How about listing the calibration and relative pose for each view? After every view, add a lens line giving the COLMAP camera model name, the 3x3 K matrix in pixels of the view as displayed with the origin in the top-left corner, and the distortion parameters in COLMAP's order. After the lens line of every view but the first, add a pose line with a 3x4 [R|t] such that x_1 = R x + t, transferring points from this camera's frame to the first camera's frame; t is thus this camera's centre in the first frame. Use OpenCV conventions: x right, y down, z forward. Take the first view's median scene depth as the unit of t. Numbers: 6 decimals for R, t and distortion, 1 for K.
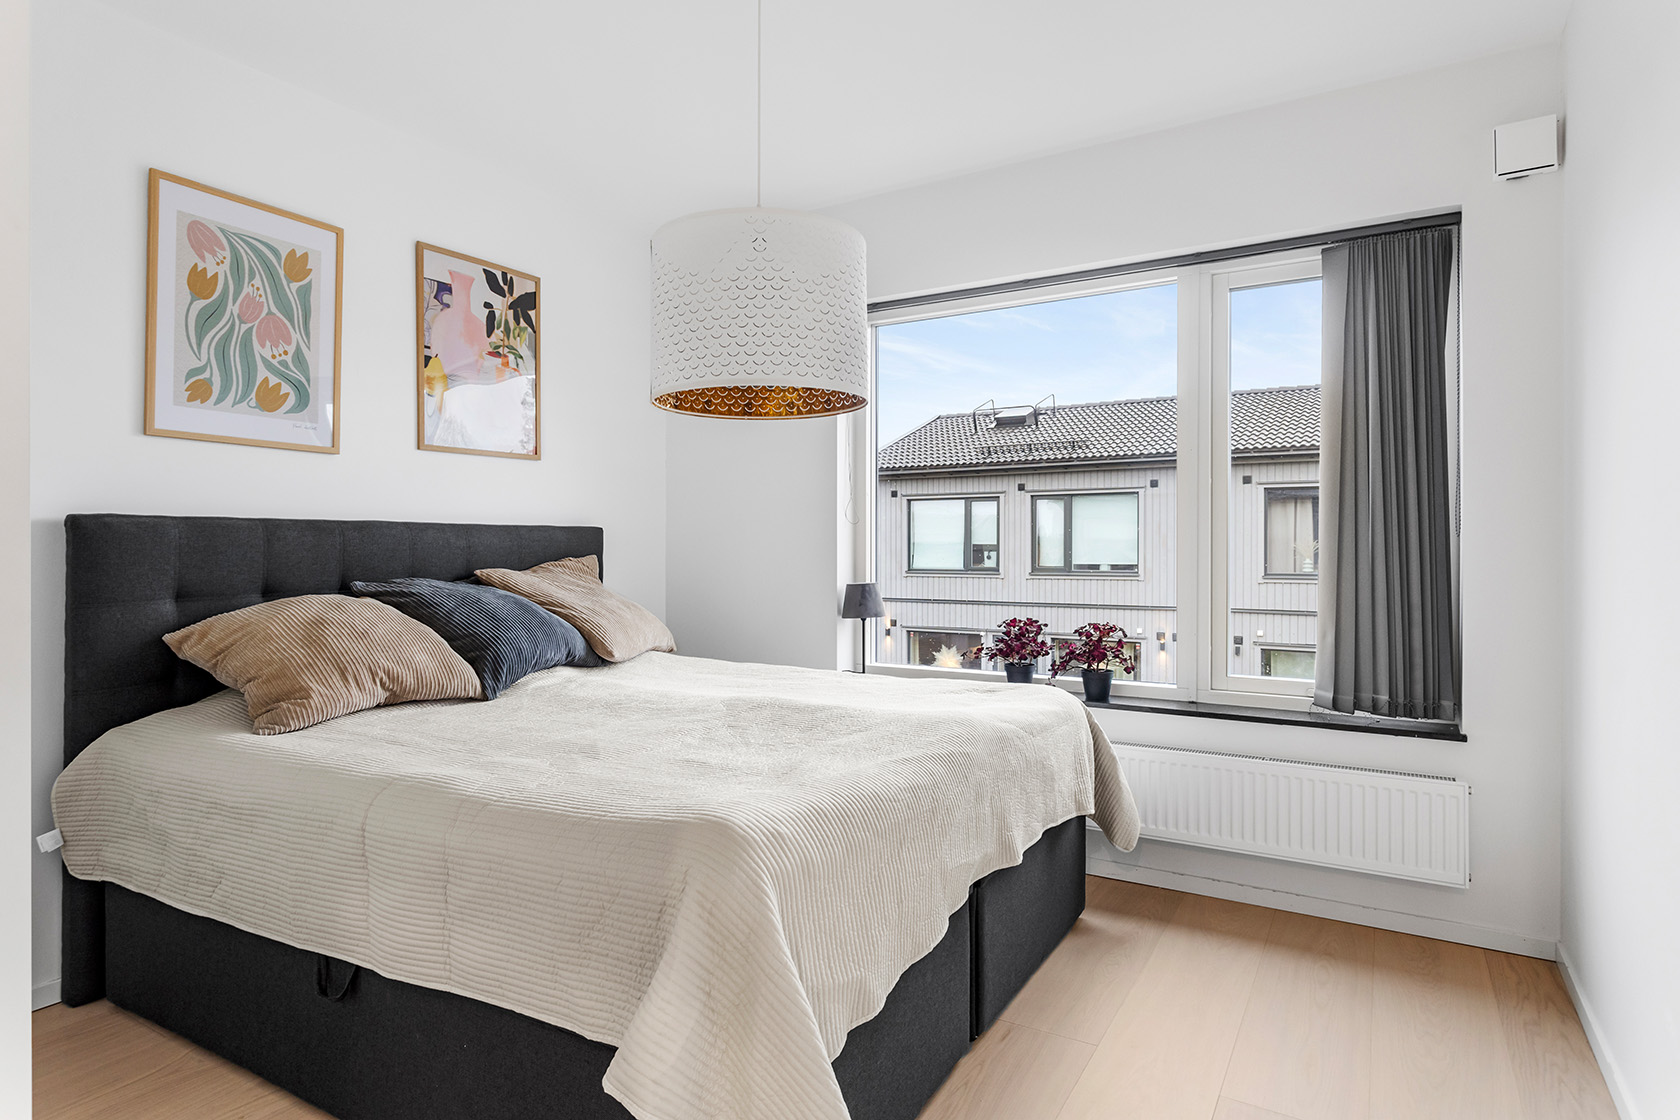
lens RADIAL K [[899.6, 0, 843.1], [0, 899.6, 540.6], [0, 0, 1]] dist [0.002561, 0.000258]
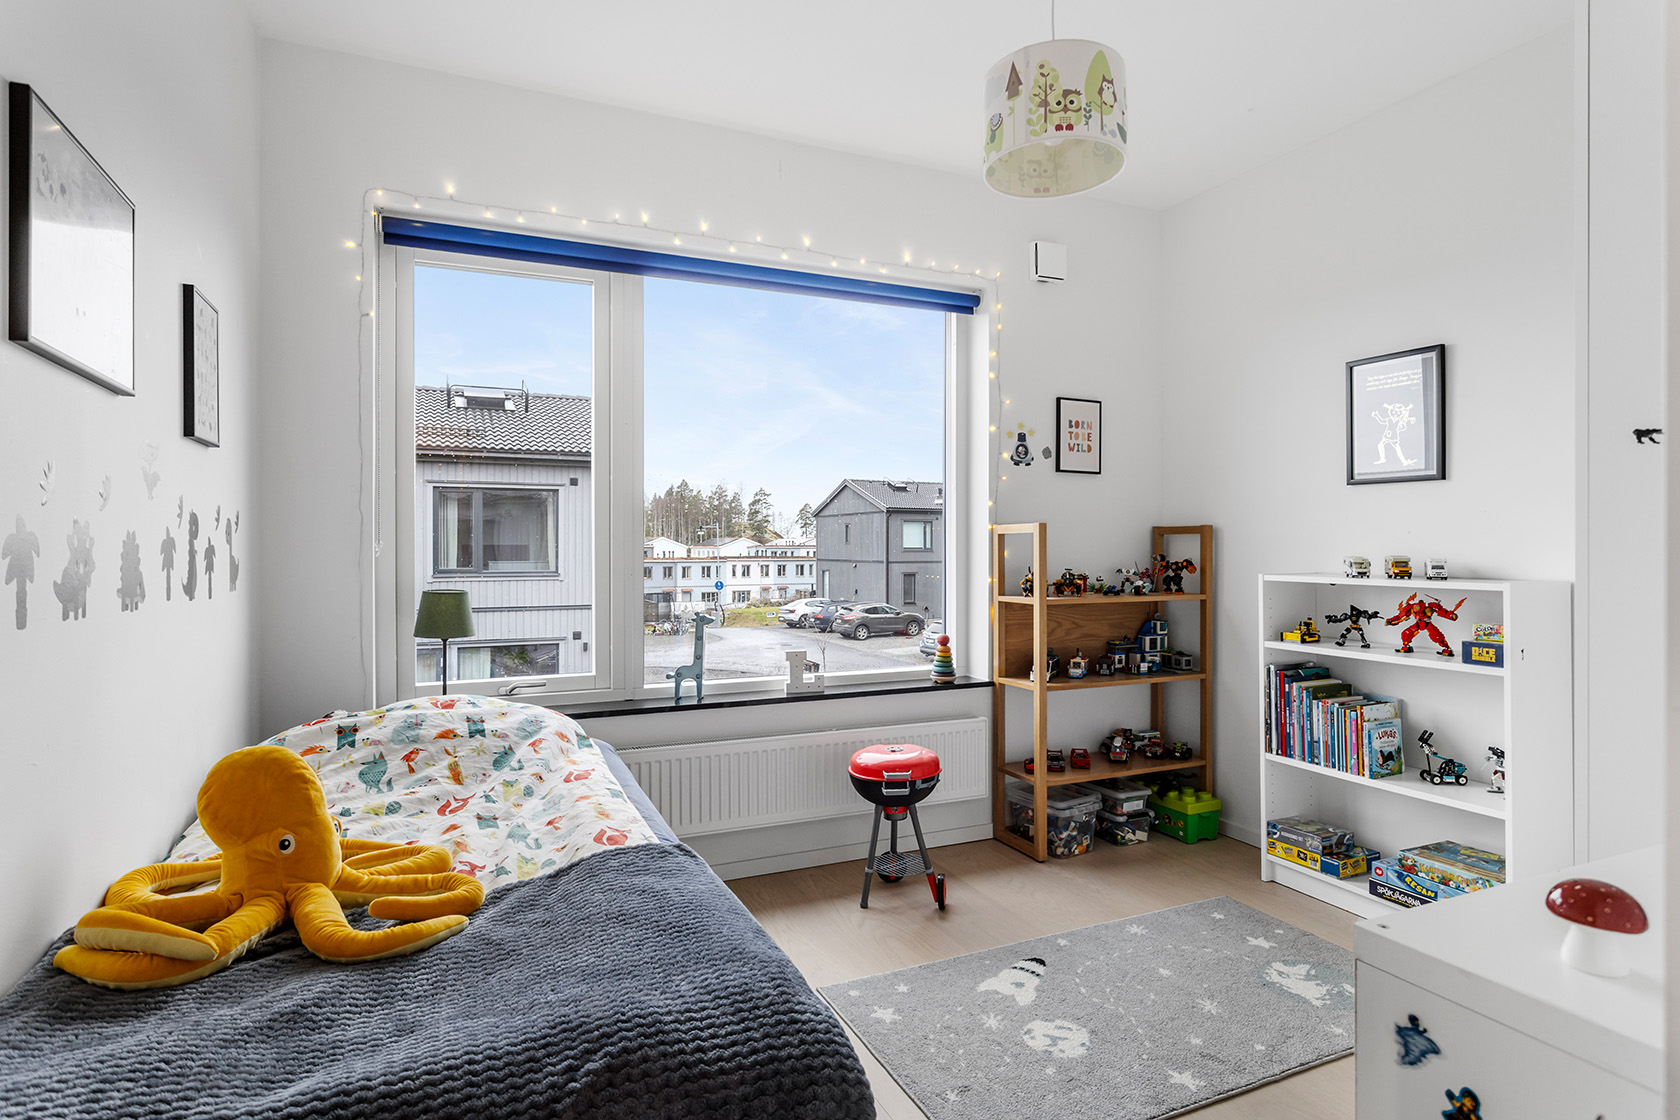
lens RADIAL K [[899.6, 0, 843.1], [0, 899.6, 540.6], [0, 0, 1]] dist [0.002561, 0.000258]
pose [[0.568058, 0.005234, 0.822972, -0.303516], [-0.006315, 0.999978, -0.002001, 0.001621], [-0.822964, -0.004061, 0.568078, 0.185426]]
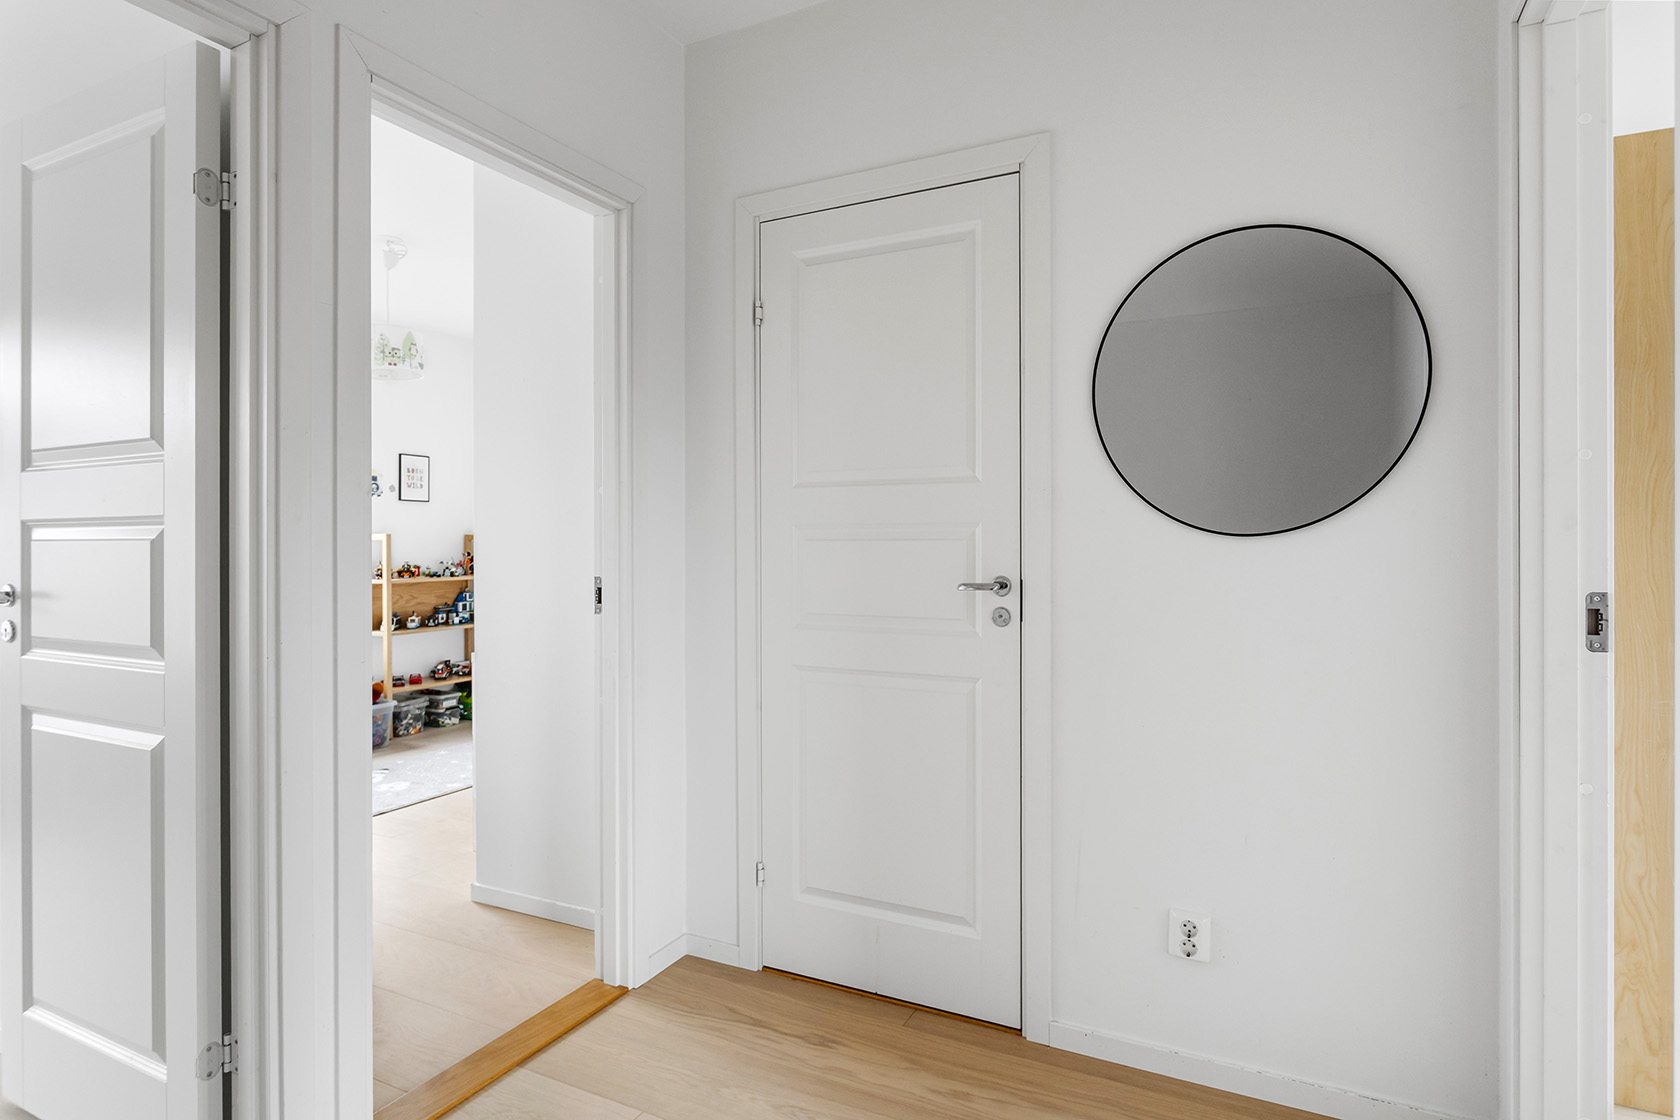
lens RADIAL K [[899.6, 0, 843.1], [0, 899.6, 540.6], [0, 0, 1]] dist [0.002561, 0.000258]
pose [[-0.067834, 0.000697, 0.997696, -1.143377], [0.000233, 1.000000, -0.000683, -0.009165], [-0.997697, 0.000186, -0.067834, -0.186457]]
